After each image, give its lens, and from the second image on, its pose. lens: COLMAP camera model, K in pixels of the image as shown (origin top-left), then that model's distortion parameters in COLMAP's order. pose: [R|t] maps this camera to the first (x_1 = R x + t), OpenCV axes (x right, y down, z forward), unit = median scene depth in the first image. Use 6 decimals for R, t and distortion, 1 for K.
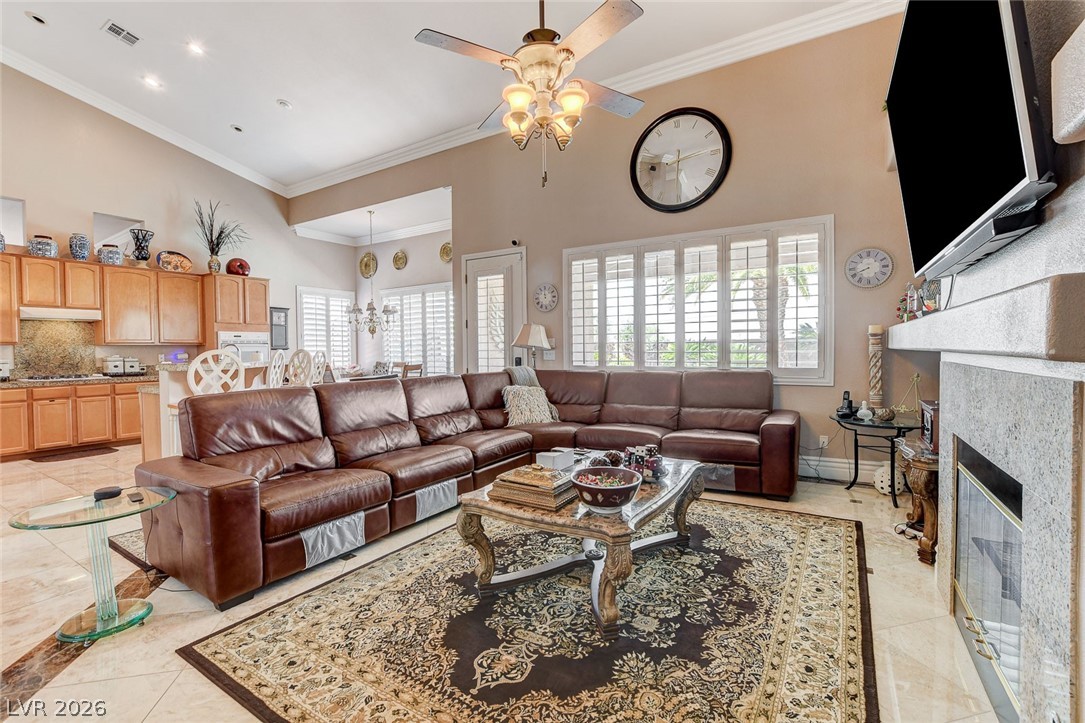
lens RADIAL K [[481.4, 0, 542.5], [0, 481.4, 361.5], [0, 0, 1]] dist [-0.018165, -0.000125]
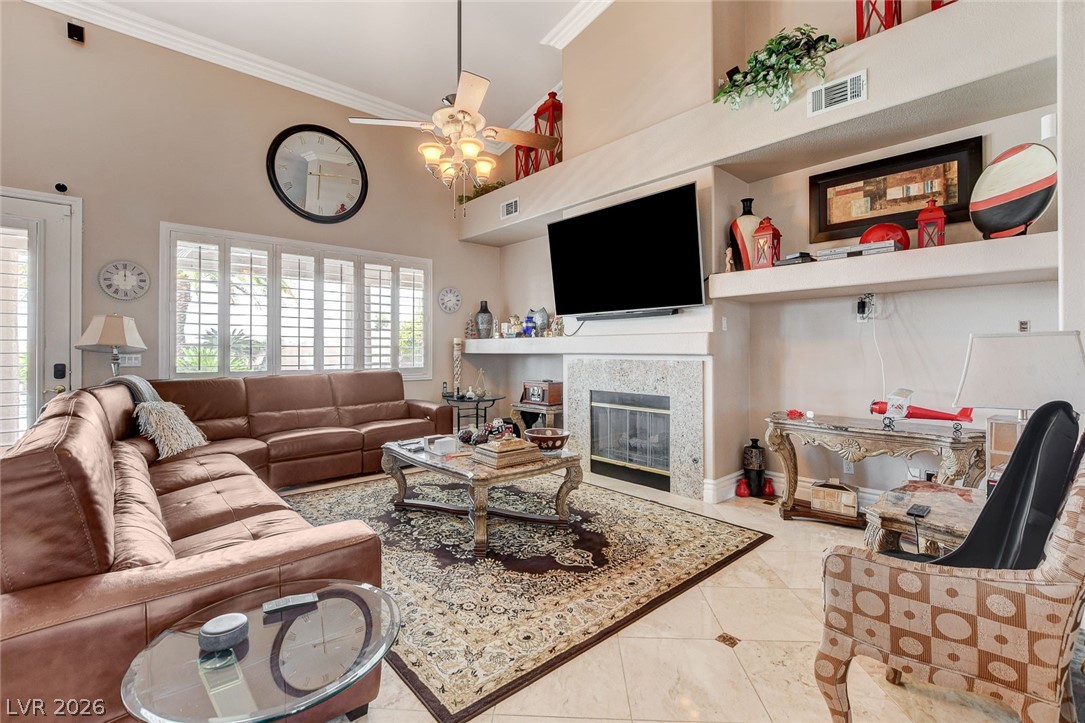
lens RADIAL K [[478.4, 0, 542.5], [0, 478.4, 361.5], [0, 0, 1]] dist [-0.016096, 0.000241]
pose [[0.279156, -0.012062, 0.960170, -1.170172], [0.019971, 0.999778, 0.006753, -0.008136], [-0.960038, 0.017291, 0.279335, 0.483311]]
